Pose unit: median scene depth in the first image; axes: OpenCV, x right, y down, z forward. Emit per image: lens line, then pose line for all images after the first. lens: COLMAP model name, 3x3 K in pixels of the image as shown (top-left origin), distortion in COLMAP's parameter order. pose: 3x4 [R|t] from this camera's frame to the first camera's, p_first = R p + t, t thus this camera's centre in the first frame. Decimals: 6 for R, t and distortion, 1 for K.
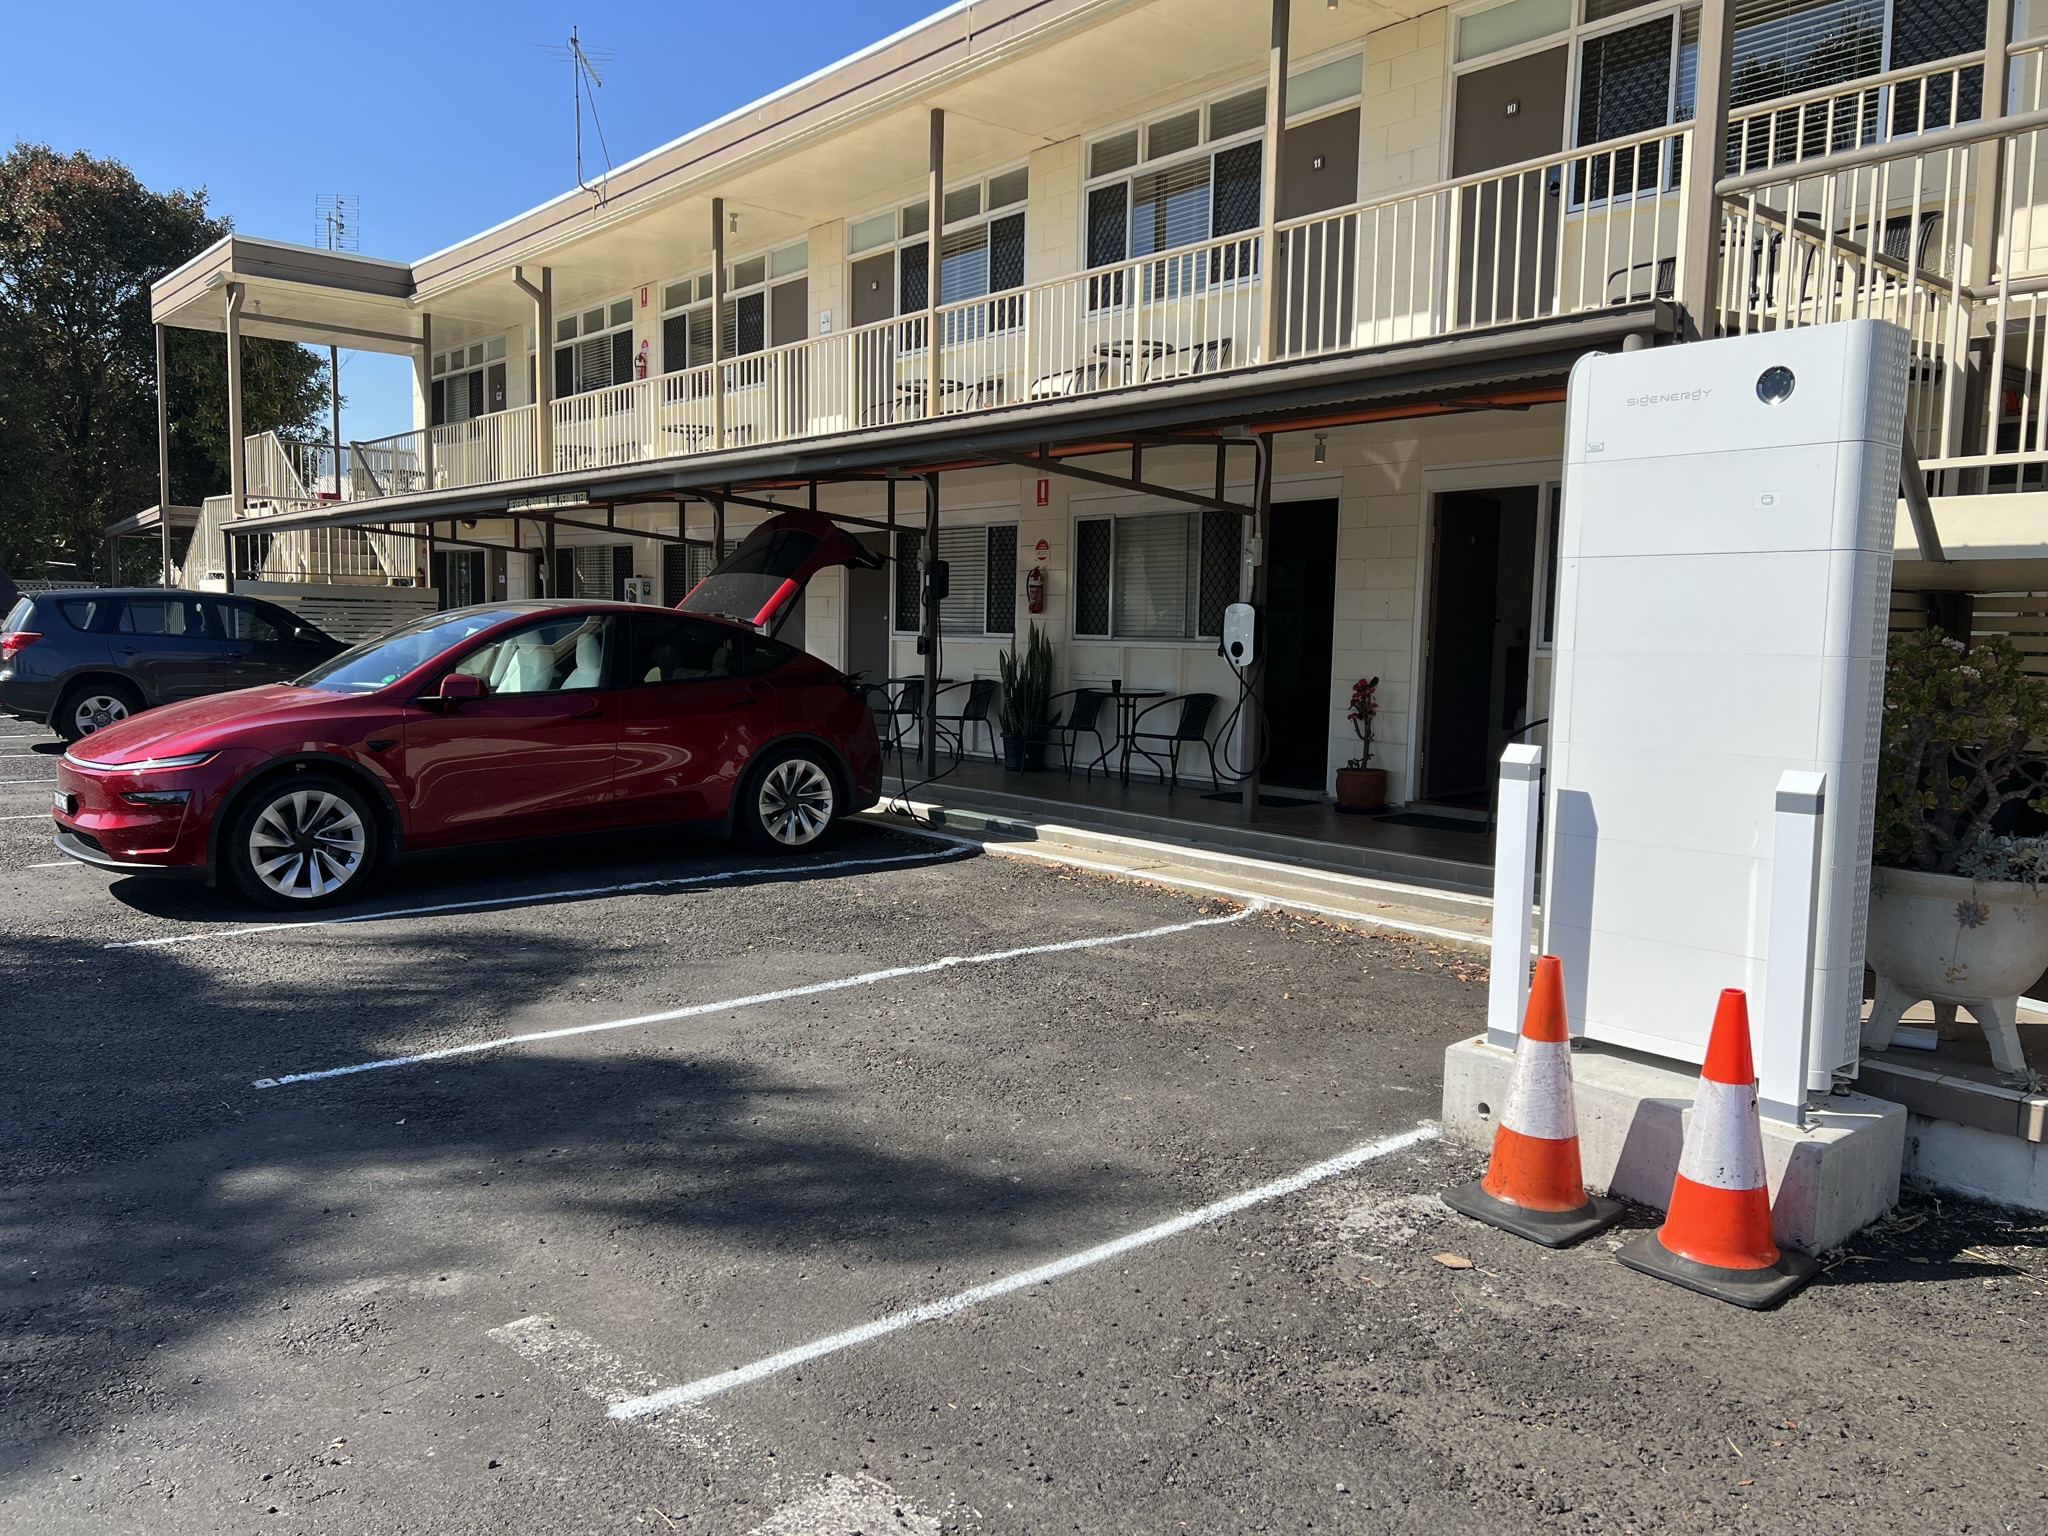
lens RADIAL K [[1528.2, 0, 1024.0], [0, 1528.2, 768.0], [0, 0, 1]] dist [-0.003465, -0.006047]
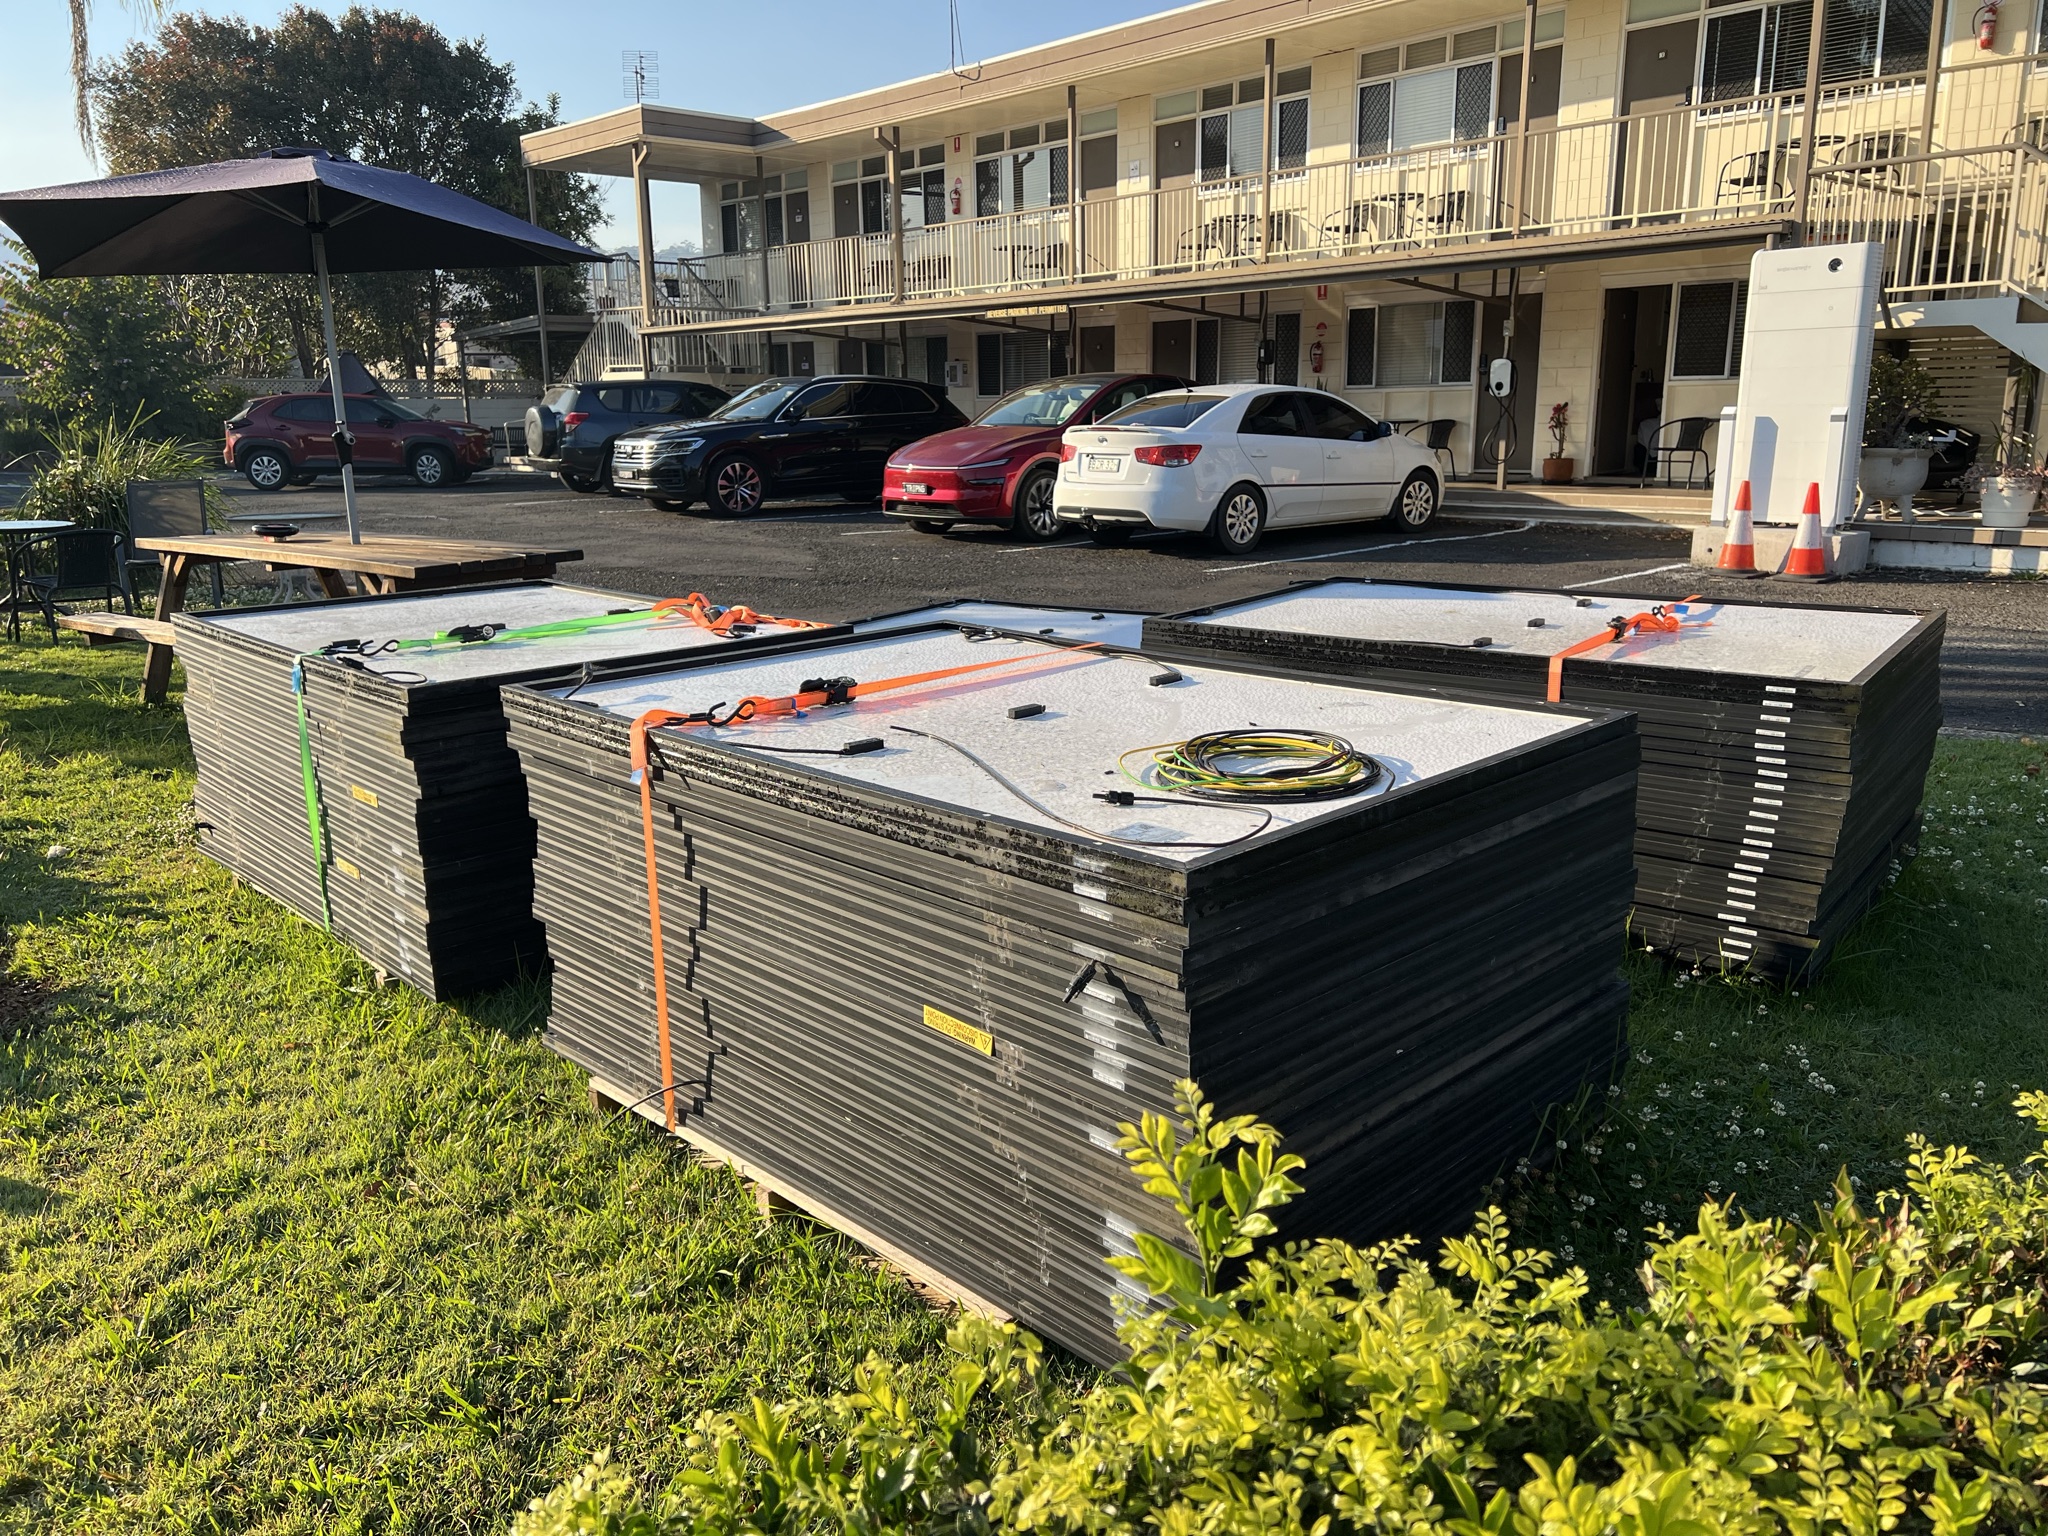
lens RADIAL K [[1510.1, 0, 1024.0], [0, 1510.1, 768.0], [0, 0, 1]] dist [-0.014120, -0.001603]
pose [[0.999319, -0.035536, 0.009938, -0.400113], [0.033720, 0.988837, 0.145132, 0.078419], [-0.014985, -0.144698, 0.989362, -0.695396]]
